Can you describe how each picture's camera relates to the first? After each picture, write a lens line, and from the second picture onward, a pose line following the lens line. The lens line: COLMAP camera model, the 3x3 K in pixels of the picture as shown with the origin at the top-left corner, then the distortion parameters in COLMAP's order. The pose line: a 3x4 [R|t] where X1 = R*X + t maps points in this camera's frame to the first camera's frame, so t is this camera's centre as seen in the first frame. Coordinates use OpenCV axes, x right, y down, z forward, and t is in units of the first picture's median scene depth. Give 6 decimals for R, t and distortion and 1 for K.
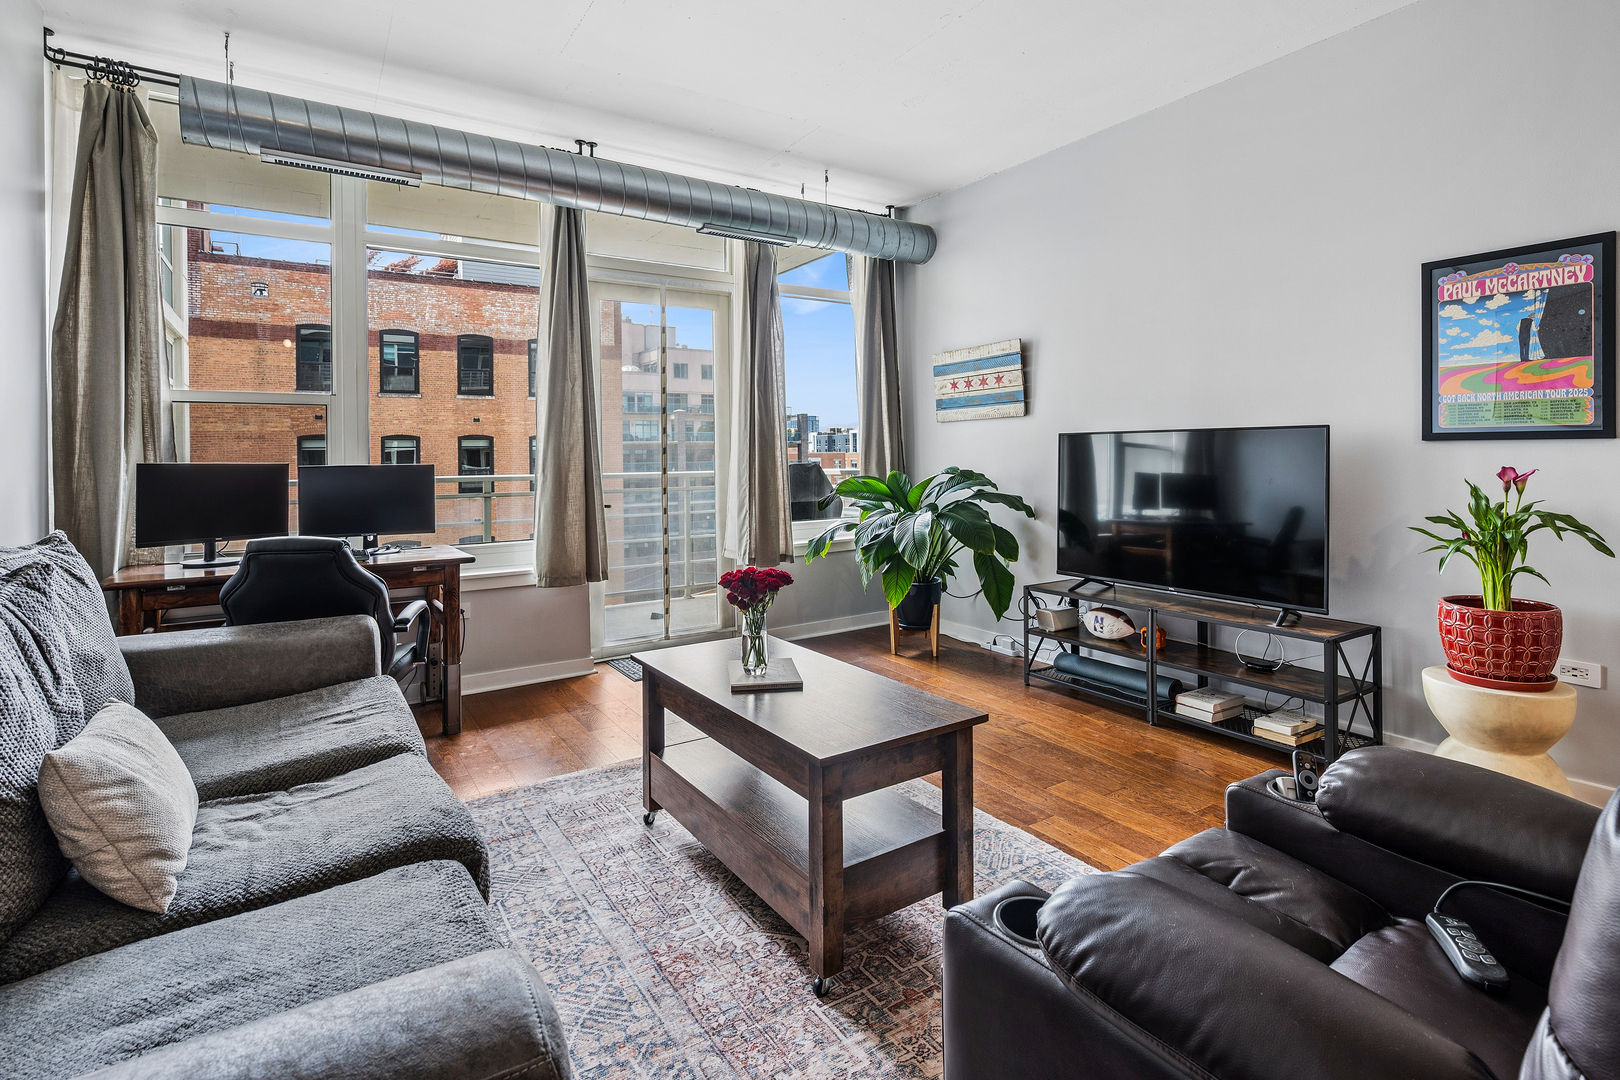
lens RADIAL K [[779.4, 0, 816.0], [0, 779.4, 456.1], [0, 0, 1]] dist [-0.010637, -0.000206]
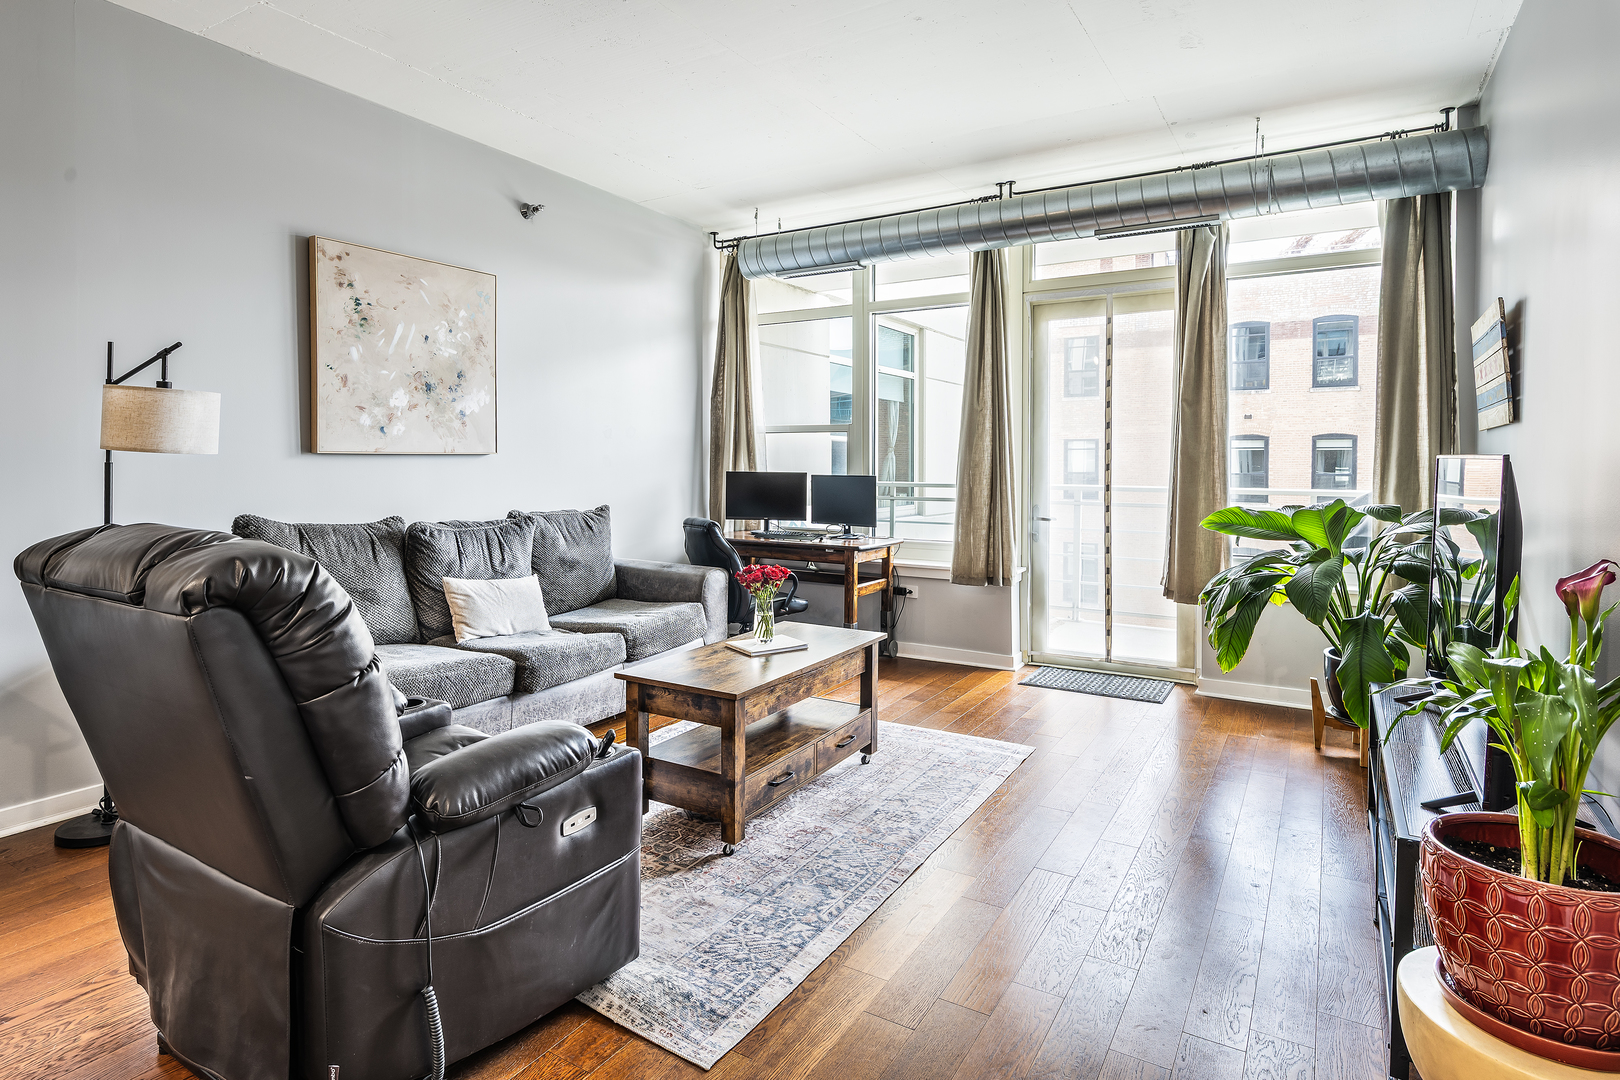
lens RADIAL K [[863.1, 0, 823.5], [0, 863.1, 474.1], [0, 0, 1]] dist [-0.010405, -0.000252]
pose [[0.440425, 0.027975, -0.897353, 0.681156], [-0.005687, 0.999581, 0.028370, -0.029107], [0.897771, -0.007392, 0.440400, 0.237593]]
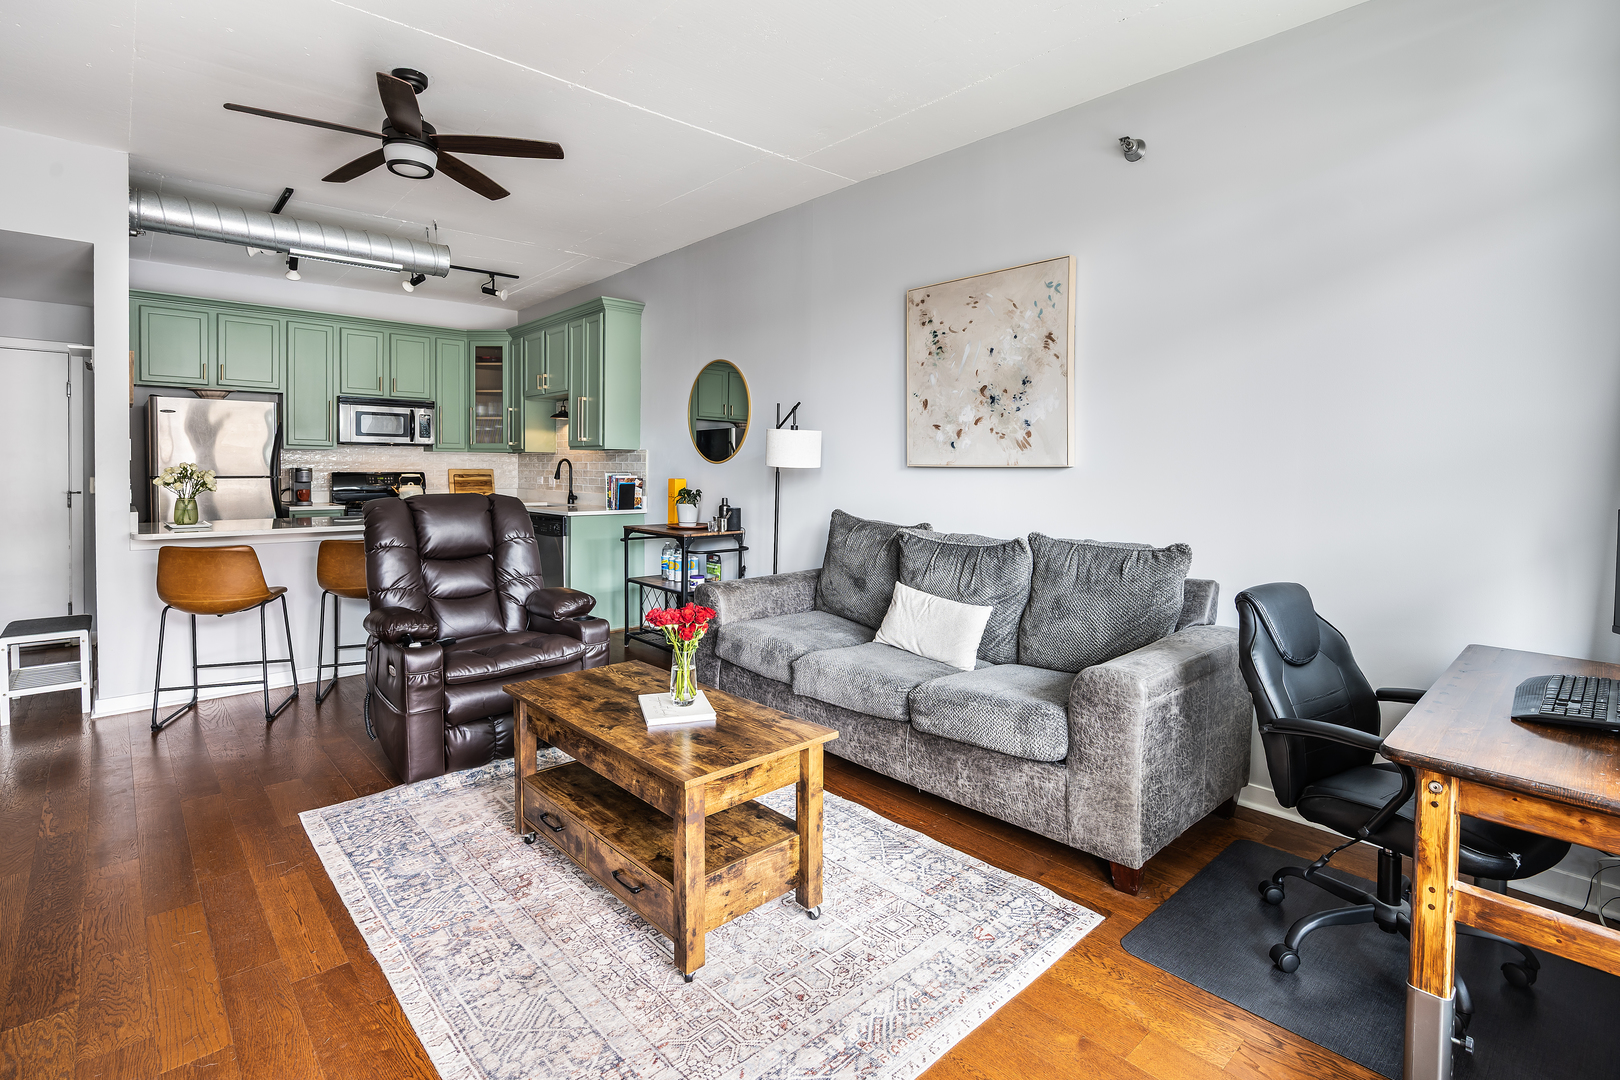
lens RADIAL K [[779.4, 0, 808.8], [0, 779.4, 483.9], [0, 0, 1]] dist [-0.010637, -0.000206]
pose [[-0.987795, -0.001663, -0.155748, -0.062822], [-0.003459, 0.999931, 0.011266, -0.011533], [0.155719, 0.011667, -0.987732, 1.108805]]
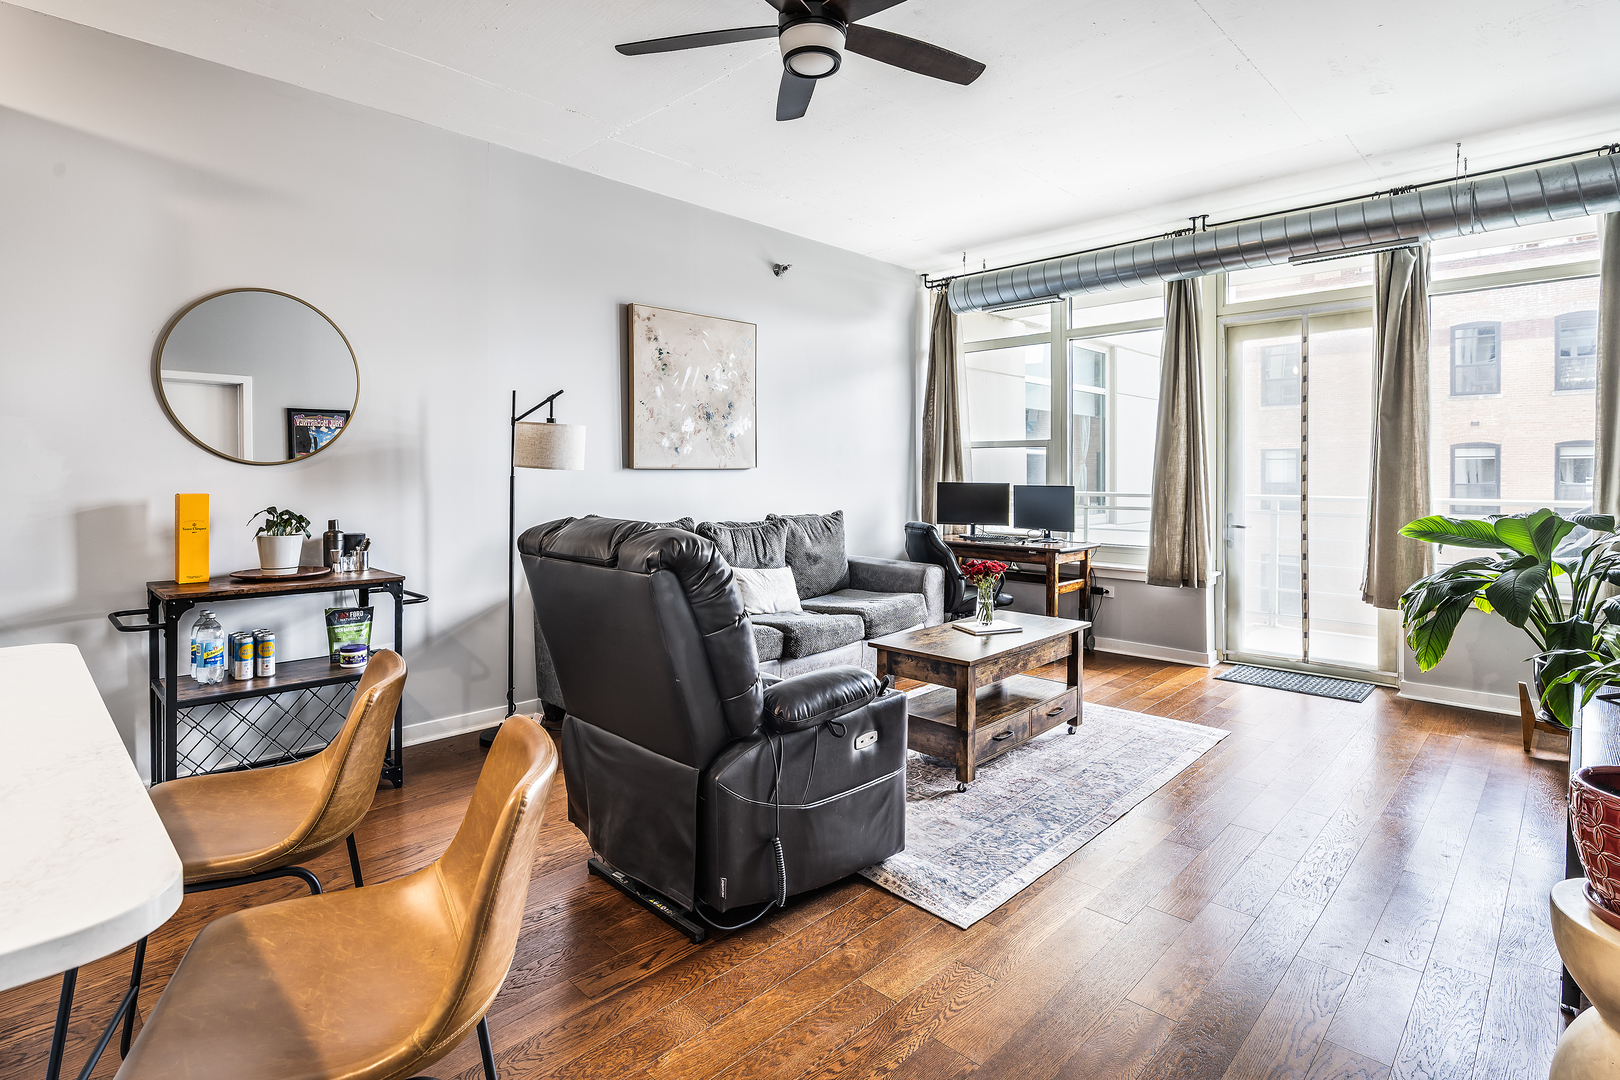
lens RADIAL K [[814.3, 0, 812.9], [0, 814.3, 478.2], [0, 0, 1]] dist [-0.016727, 0.000935]
pose [[0.220421, 0.020148, -0.975197, 0.780575], [0.000855, 0.999782, 0.020849, -0.032205], [0.975404, -0.005429, 0.220356, 0.153830]]
